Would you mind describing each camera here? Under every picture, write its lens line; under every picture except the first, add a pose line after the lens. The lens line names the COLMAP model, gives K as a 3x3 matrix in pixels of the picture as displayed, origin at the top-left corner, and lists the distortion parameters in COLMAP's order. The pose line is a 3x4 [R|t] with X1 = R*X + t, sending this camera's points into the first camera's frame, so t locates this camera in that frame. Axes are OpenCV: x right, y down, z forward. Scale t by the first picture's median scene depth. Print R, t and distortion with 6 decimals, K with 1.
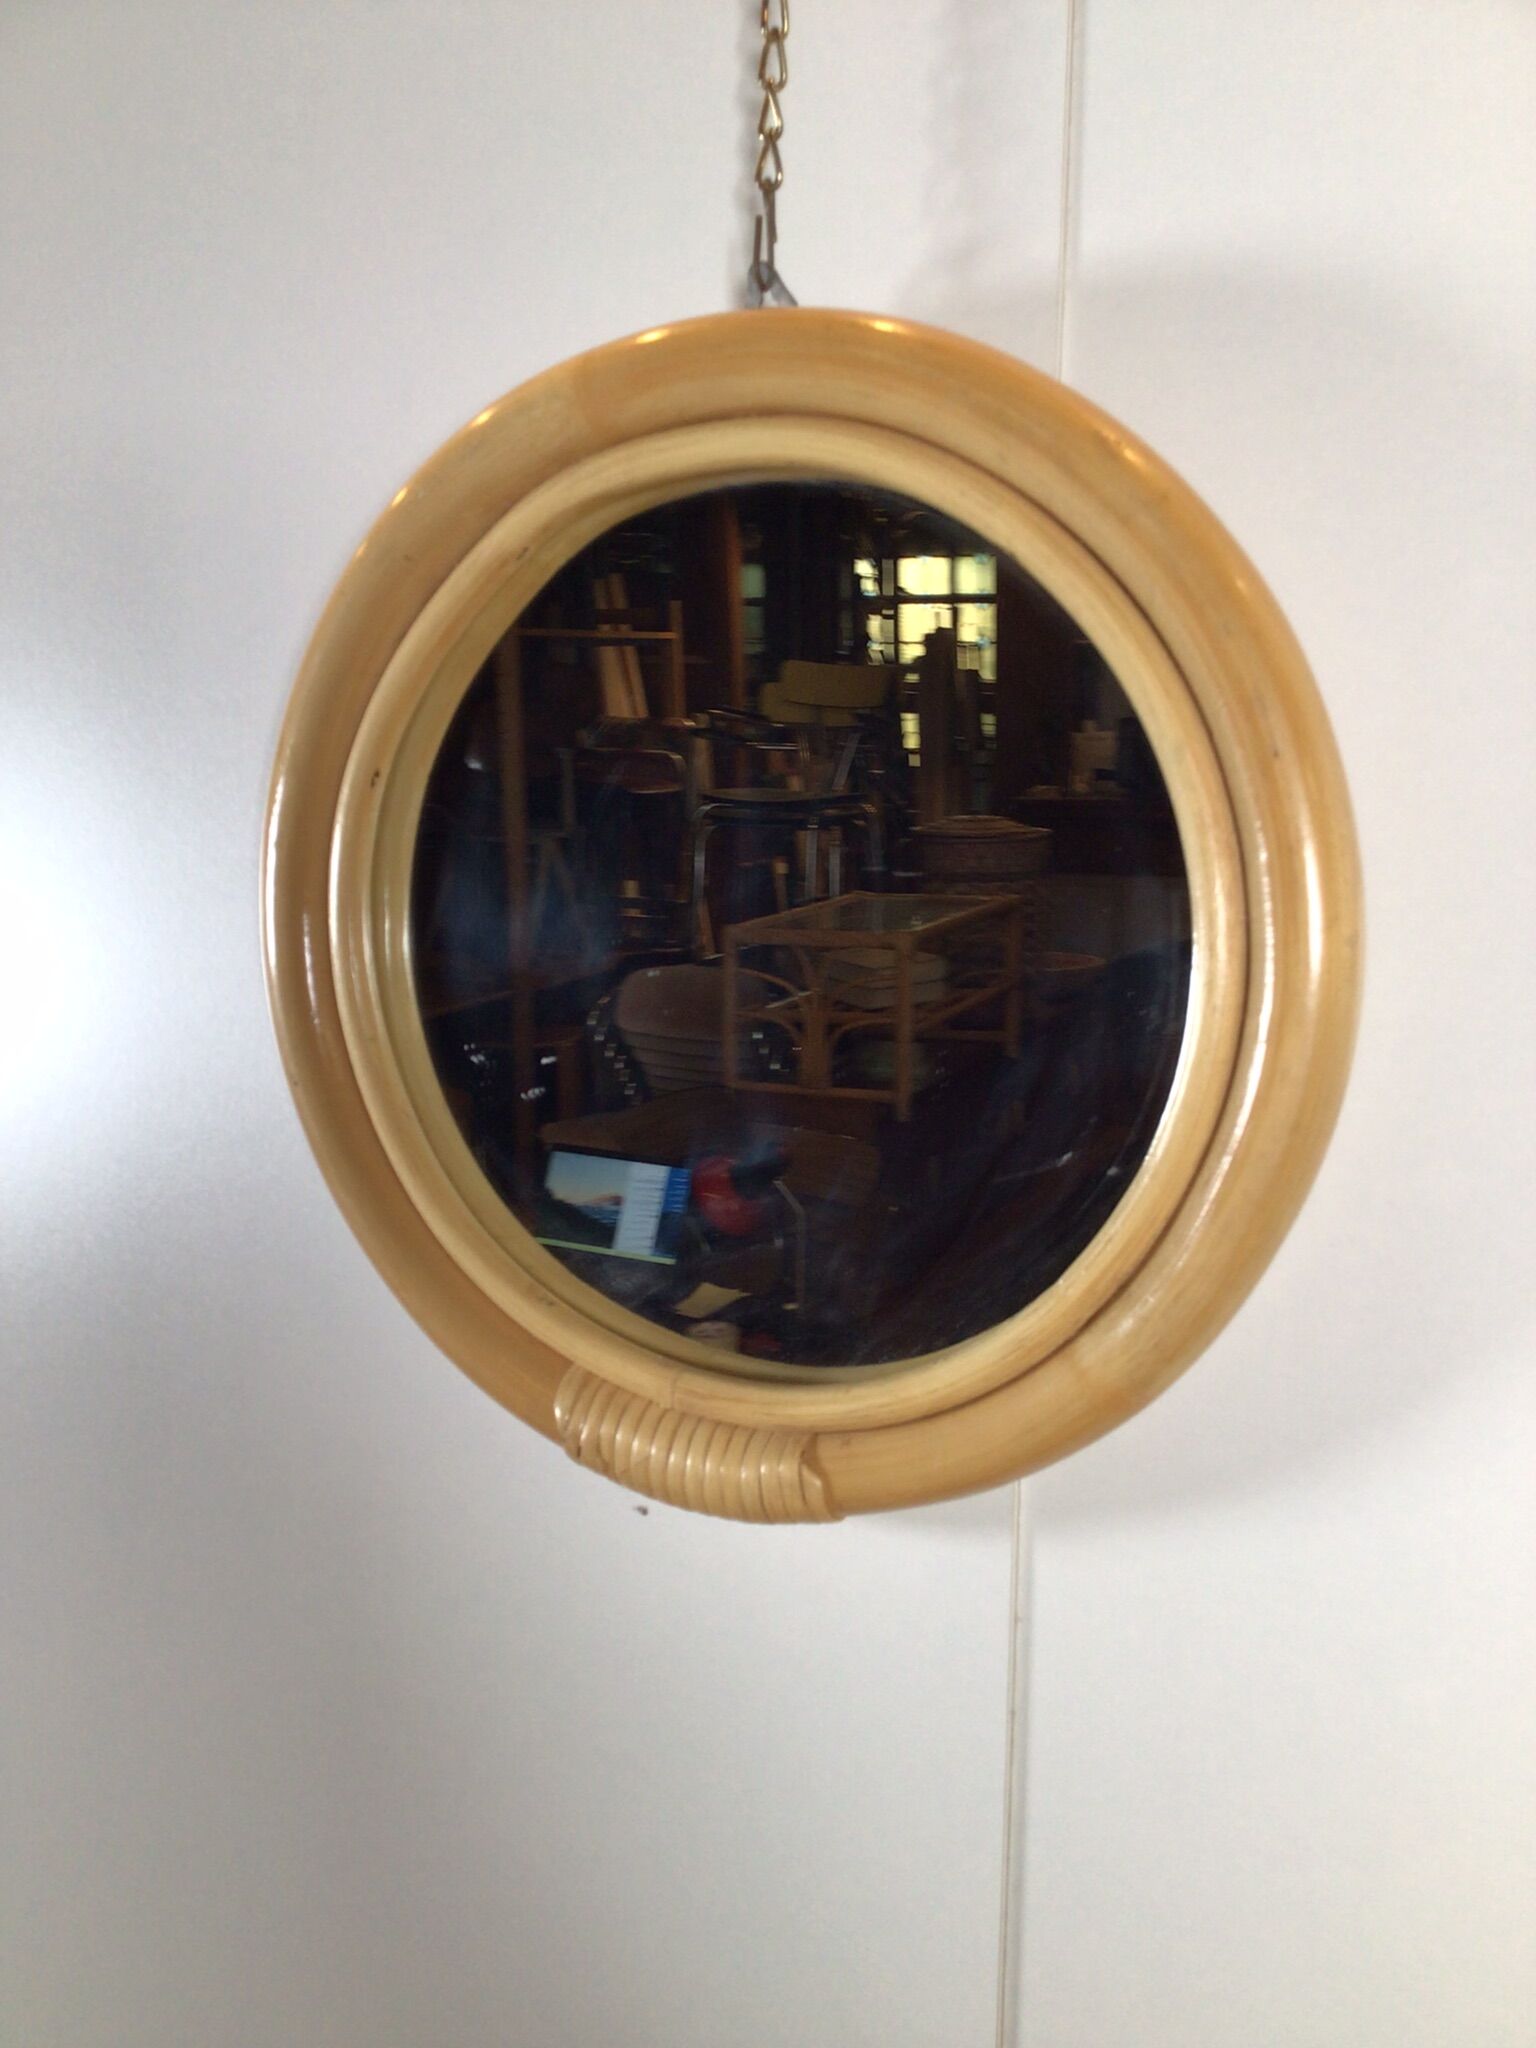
lens RADIAL K [[2880.6, 0, 766.9], [0, 2880.6, 1018.2], [0, 0, 1]] dist [0.110949, 0.000000]
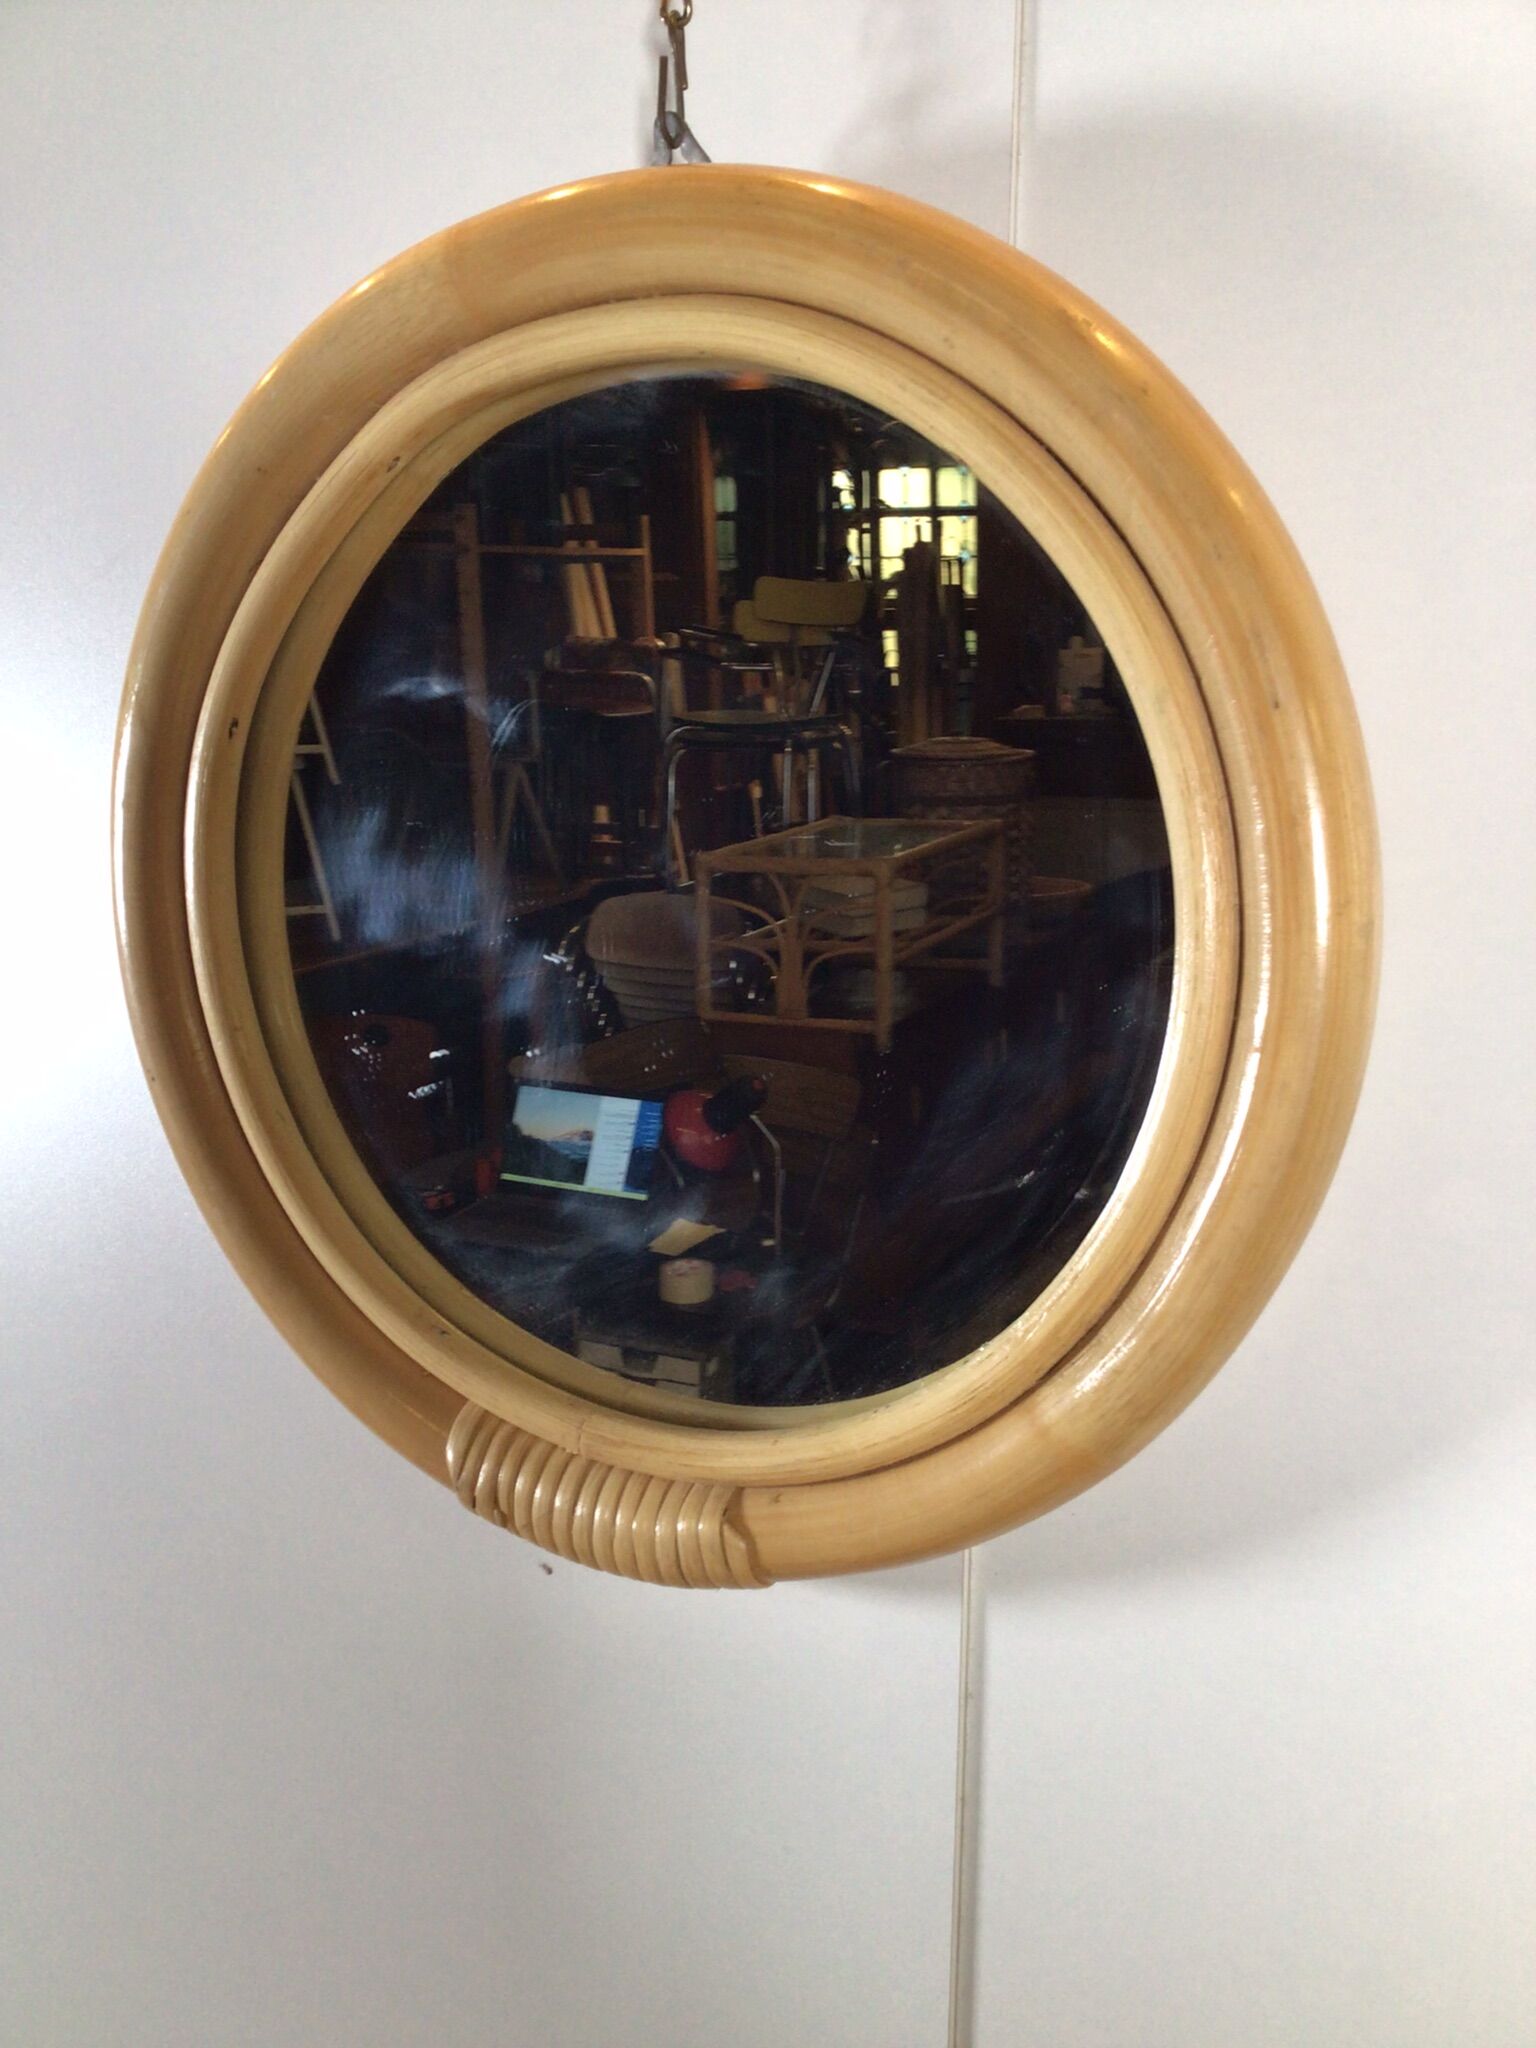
lens RADIAL K [[2525.9, 0, 799.3], [0, 2525.9, 1085.8], [0, 0, 1]] dist [0.011225, 0.000000]
pose [[0.999985, -0.004236, -0.003401, 0.037267], [0.004496, 0.996769, 0.080199, -0.037367], [0.003050, -0.080214, 0.996773, 0.243812]]
